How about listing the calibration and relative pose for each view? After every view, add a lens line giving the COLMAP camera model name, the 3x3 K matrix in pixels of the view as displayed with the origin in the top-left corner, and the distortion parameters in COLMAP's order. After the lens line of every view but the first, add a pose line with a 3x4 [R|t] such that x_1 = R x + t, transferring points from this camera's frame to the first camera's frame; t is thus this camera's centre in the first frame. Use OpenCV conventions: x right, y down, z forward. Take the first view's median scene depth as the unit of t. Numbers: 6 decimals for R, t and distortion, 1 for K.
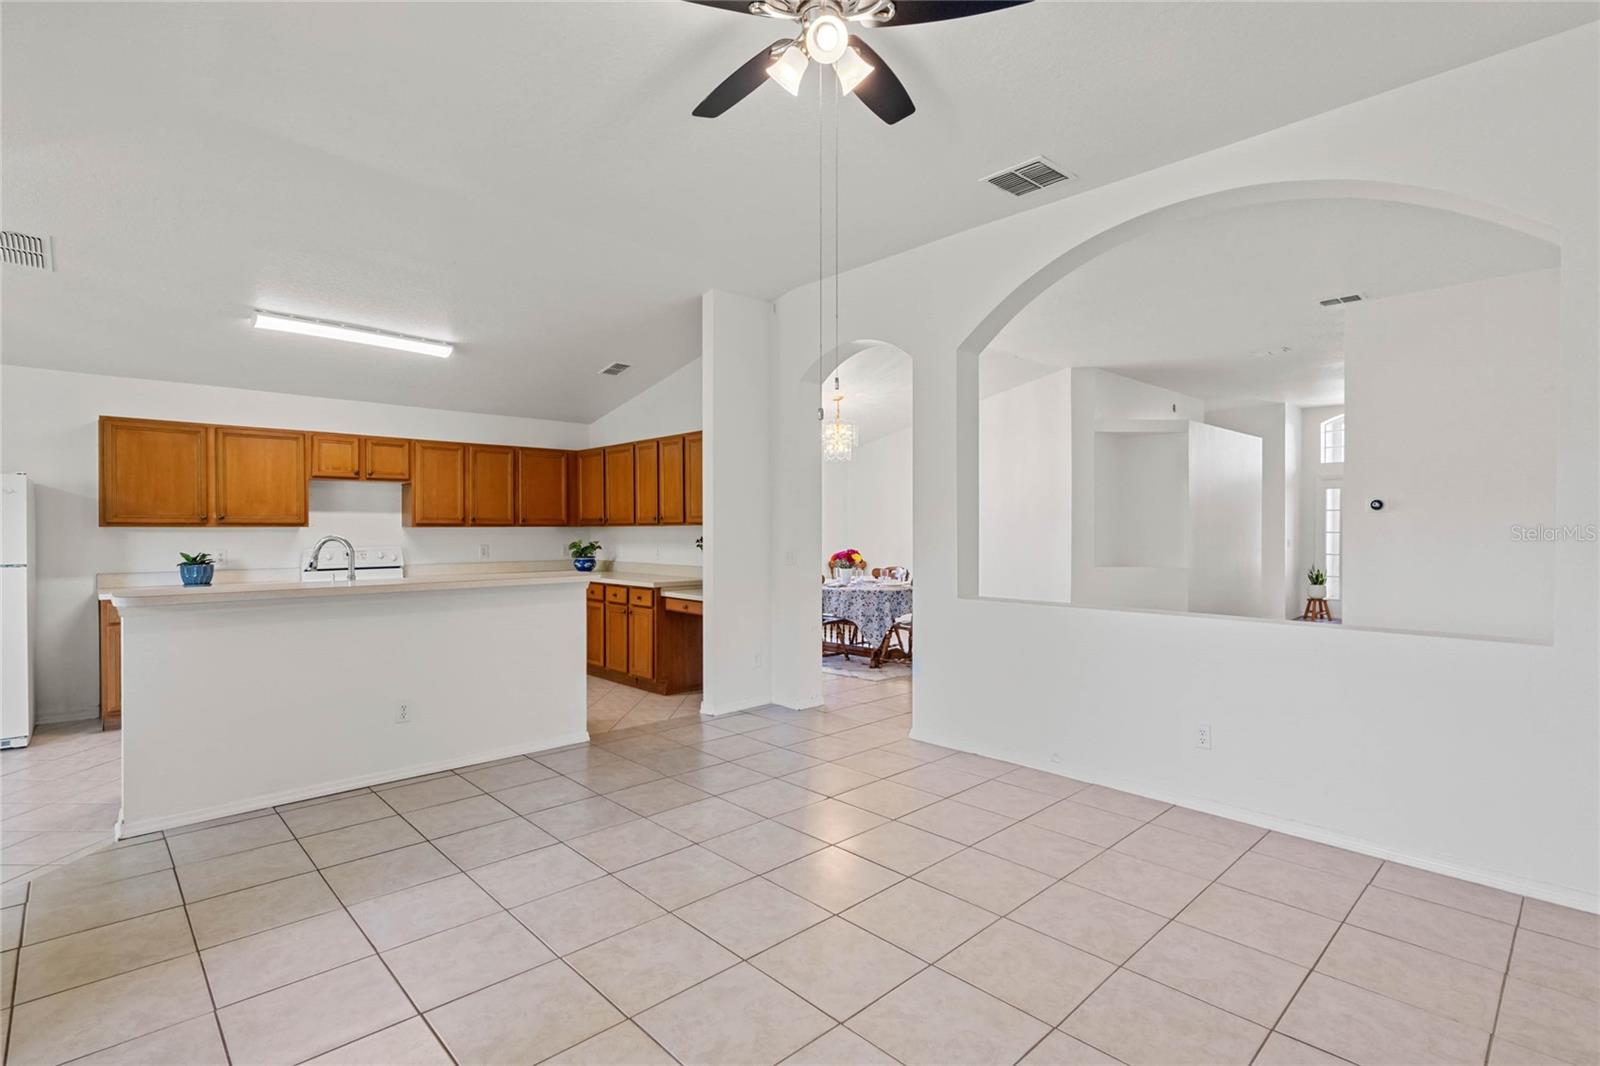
lens RADIAL K [[762.6, 0, 799.1], [0, 762.6, 541.4], [0, 0, 1]] dist [-0.001556, 0.001260]
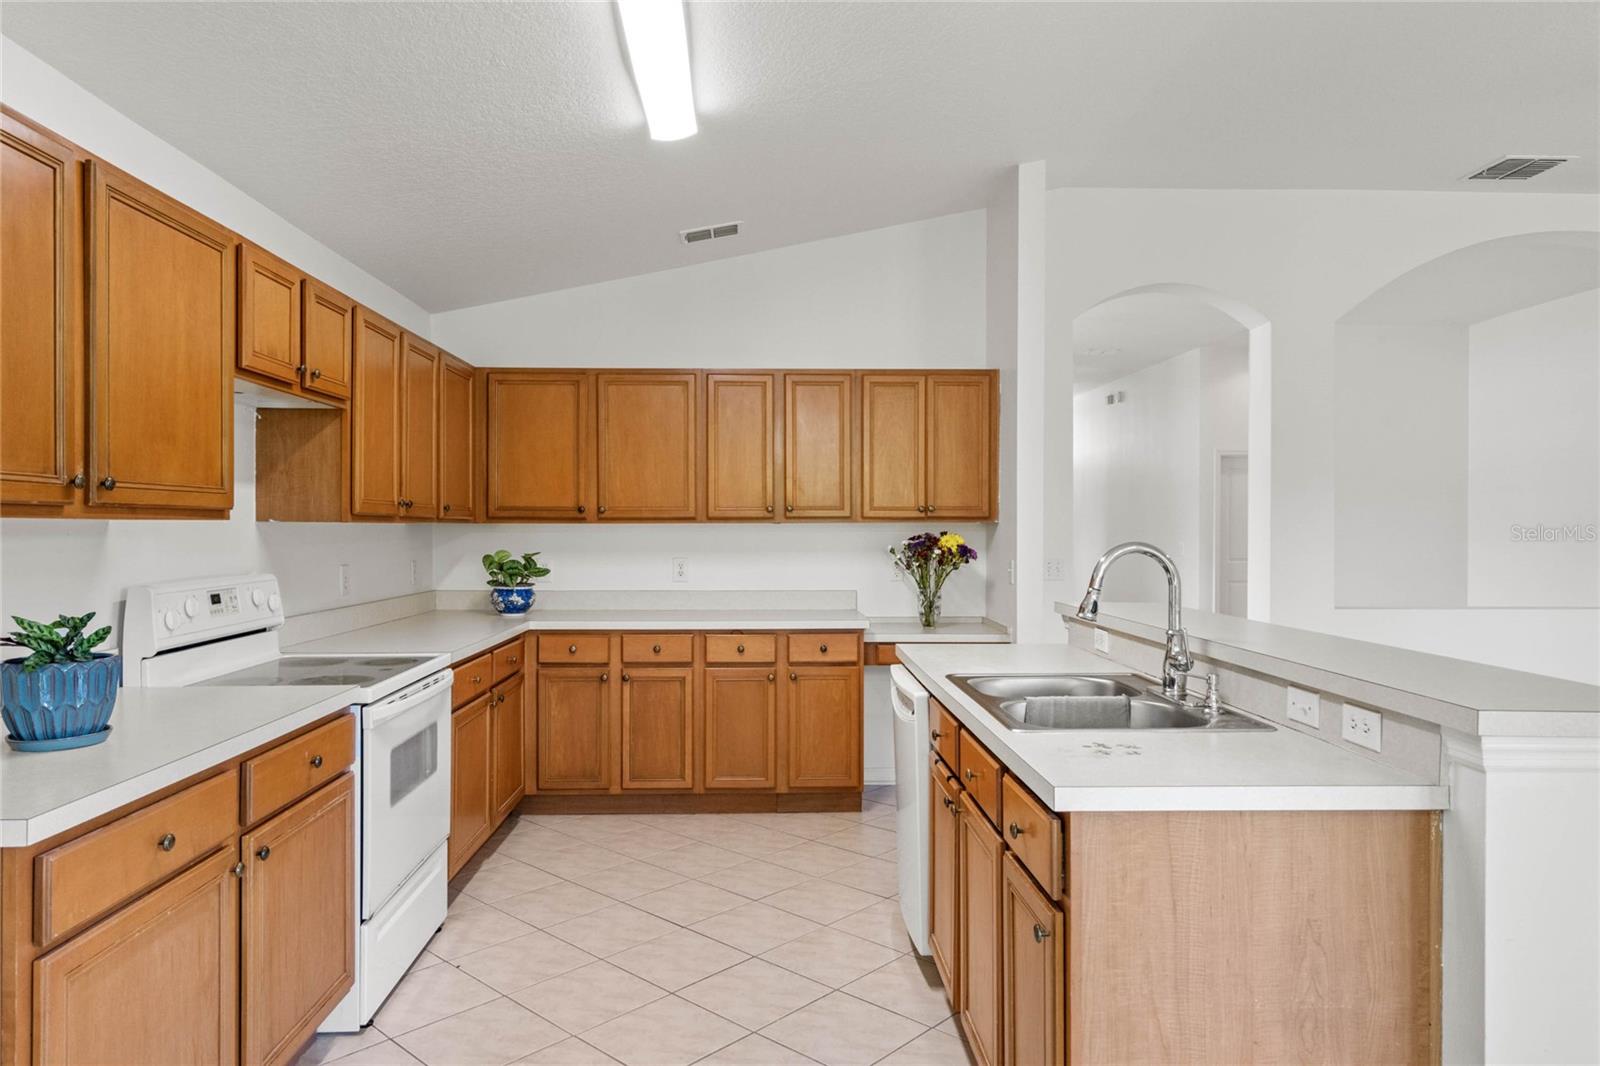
lens RADIAL K [[1022.4, 0, 800.0], [0, 1022.4, 533.0], [0, 0, 1]] dist [0.004872, 0.001534]
pose [[0.660221, -0.002048, 0.751069, -0.789723], [0.010805, 0.999919, -0.006771, -0.007581], [-0.750994, 0.012586, 0.660189, 0.506913]]
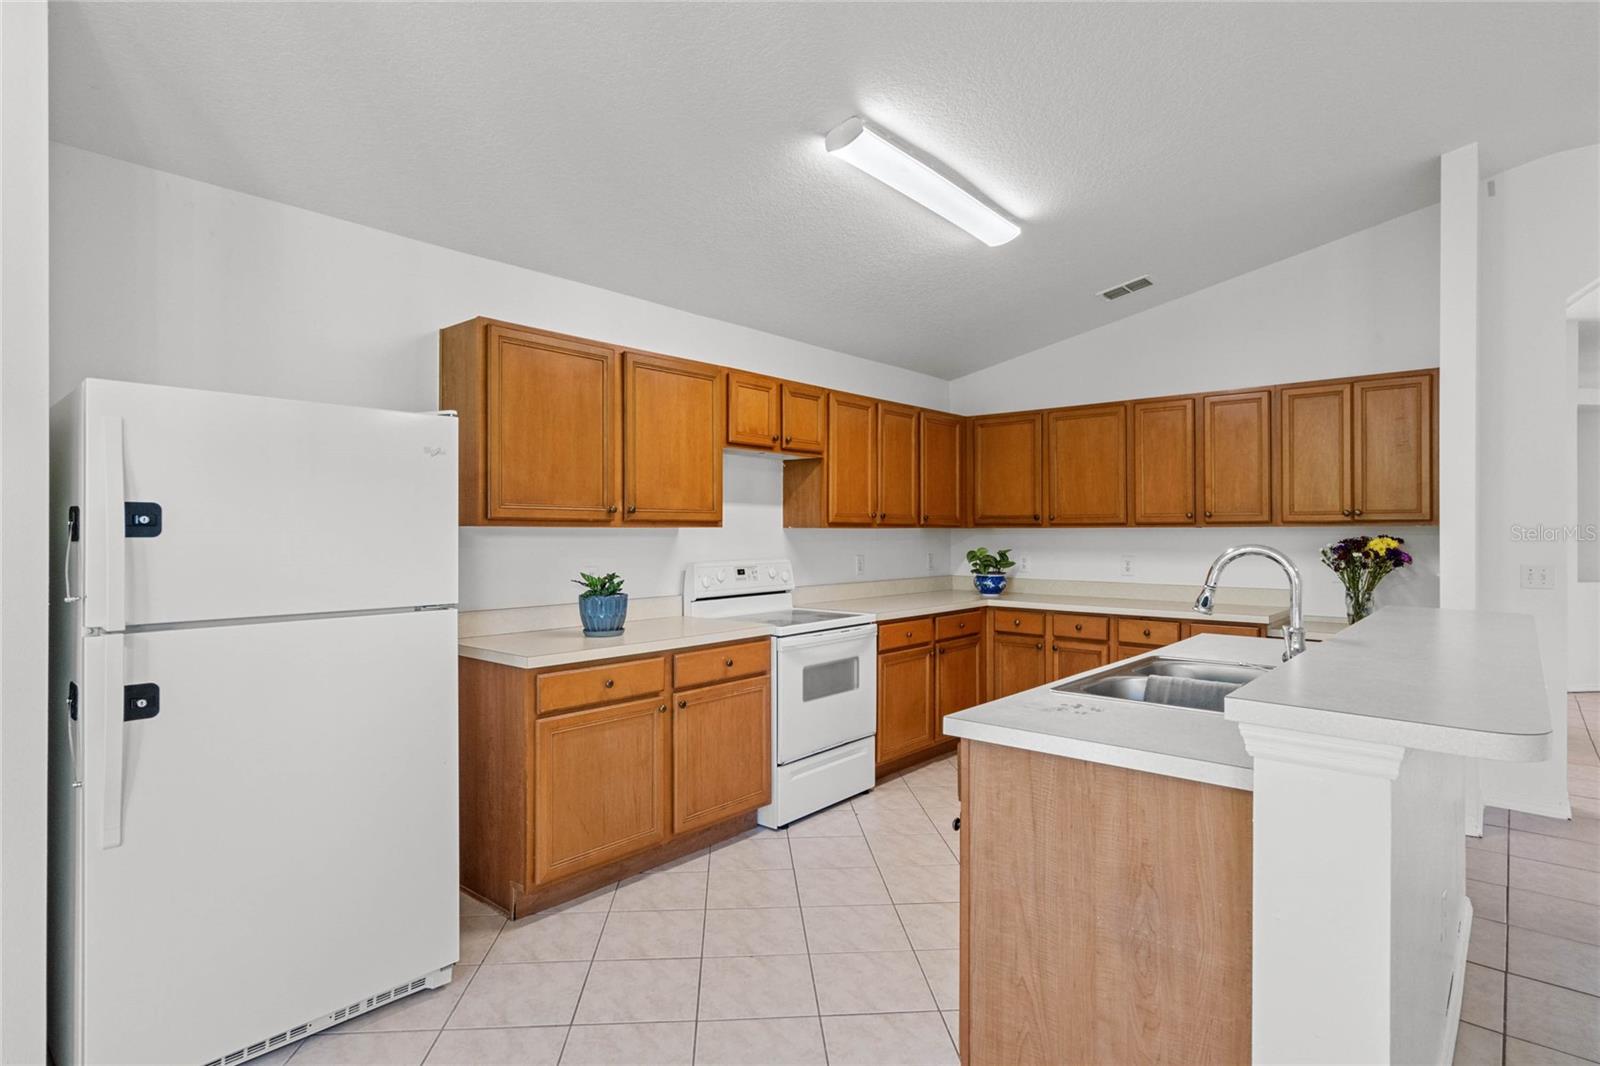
lens RADIAL K [[835.1, 0, 800.0], [0, 835.1, 533.0], [0, 0, 1]] dist [0.000090, 0.000348]
pose [[0.994909, 0.001031, 0.100775, -0.629837], [0.000410, 0.999898, -0.014279, -0.005099], [-0.100779, 0.014248, 0.994807, 0.335755]]
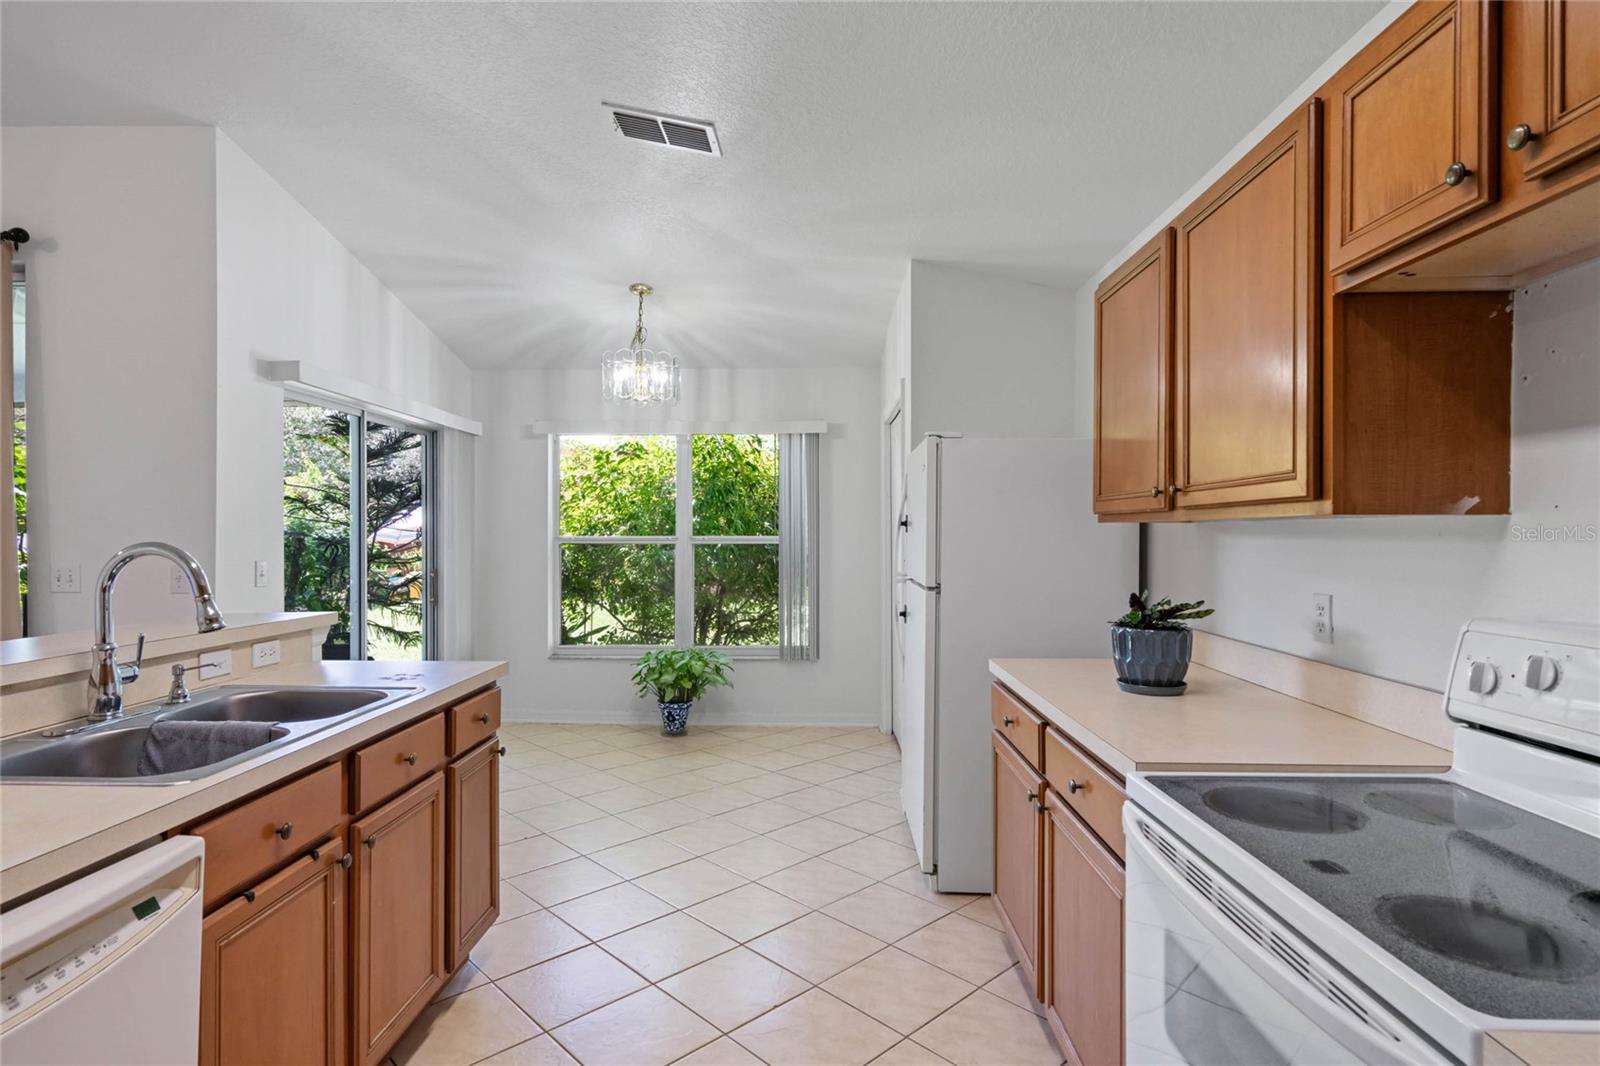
lens RADIAL K [[835.1, 0, 800.0], [0, 835.1, 533.0], [0, 0, 1]] dist [0.000090, 0.000348]
pose [[-0.706954, 0.000062, -0.707259, -0.355088], [-0.012695, 0.999838, 0.012777, -0.013832], [0.707145, 0.018011, -0.706839, 1.031439]]
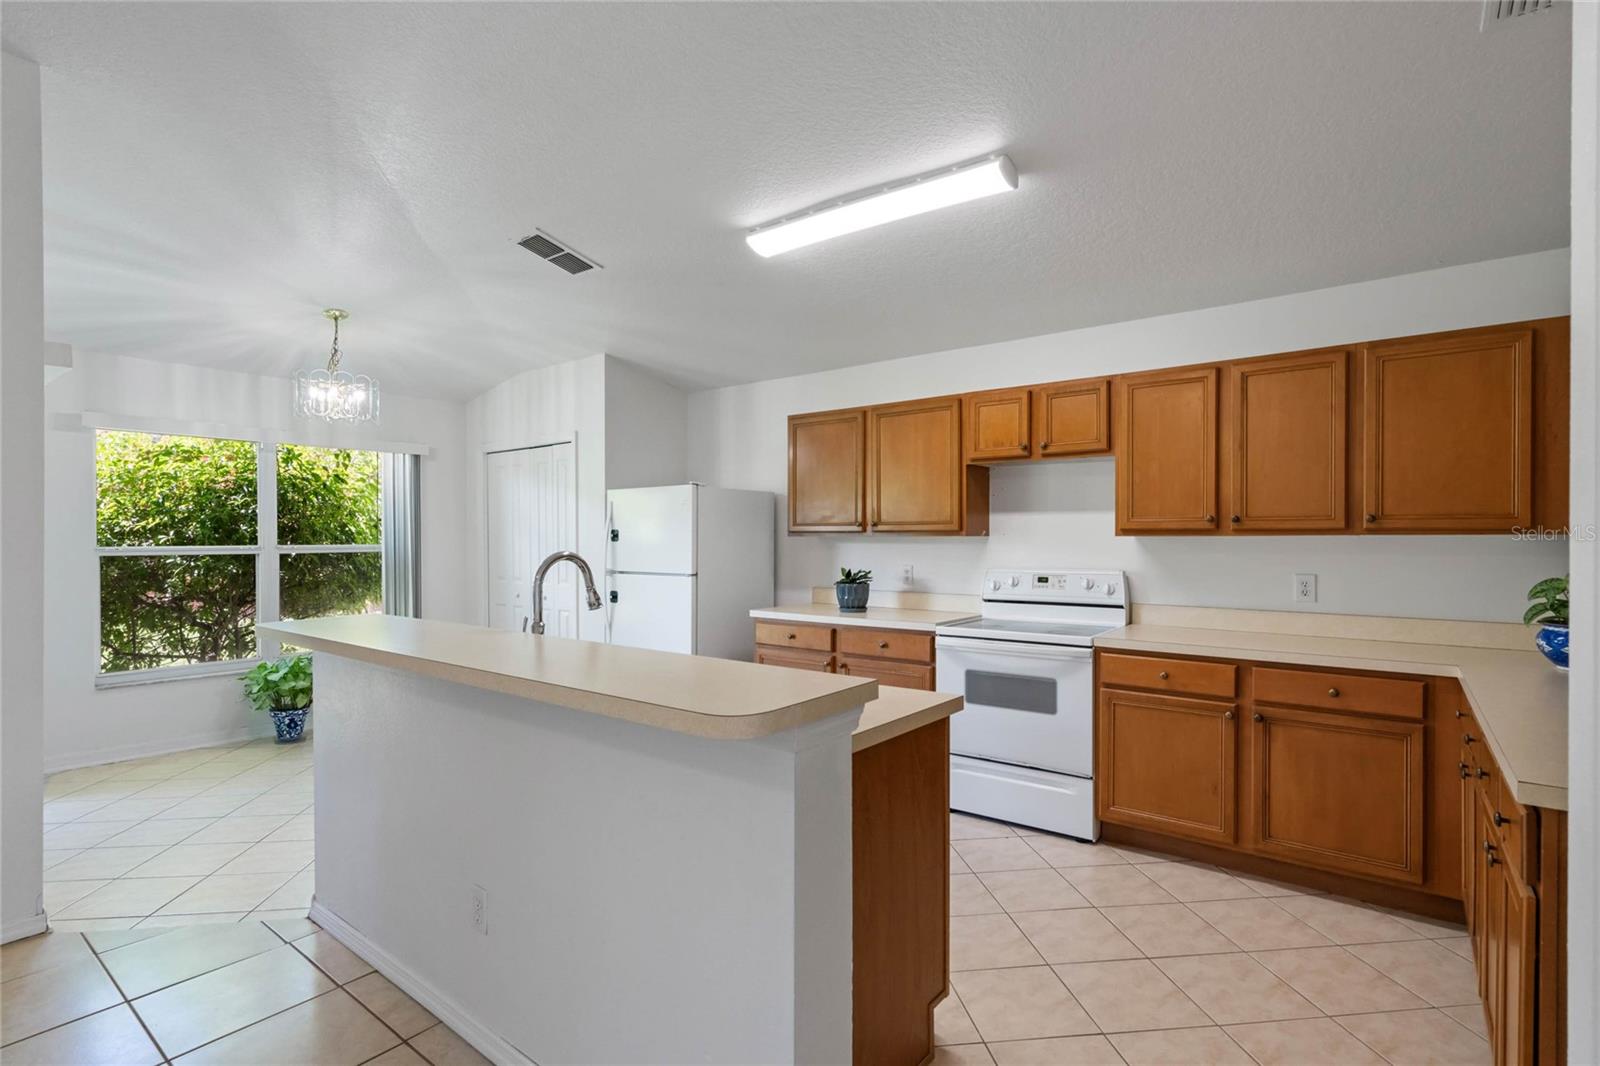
lens RADIAL K [[762.6, 0, 799.1], [0, 762.6, 541.4], [0, 0, 1]] dist [-0.001556, 0.001260]
pose [[0.149209, 0.005042, -0.988793, -0.000829], [-0.016376, 0.999862, 0.002627, -0.013162], [0.988670, 0.015801, 0.149271, 0.733321]]
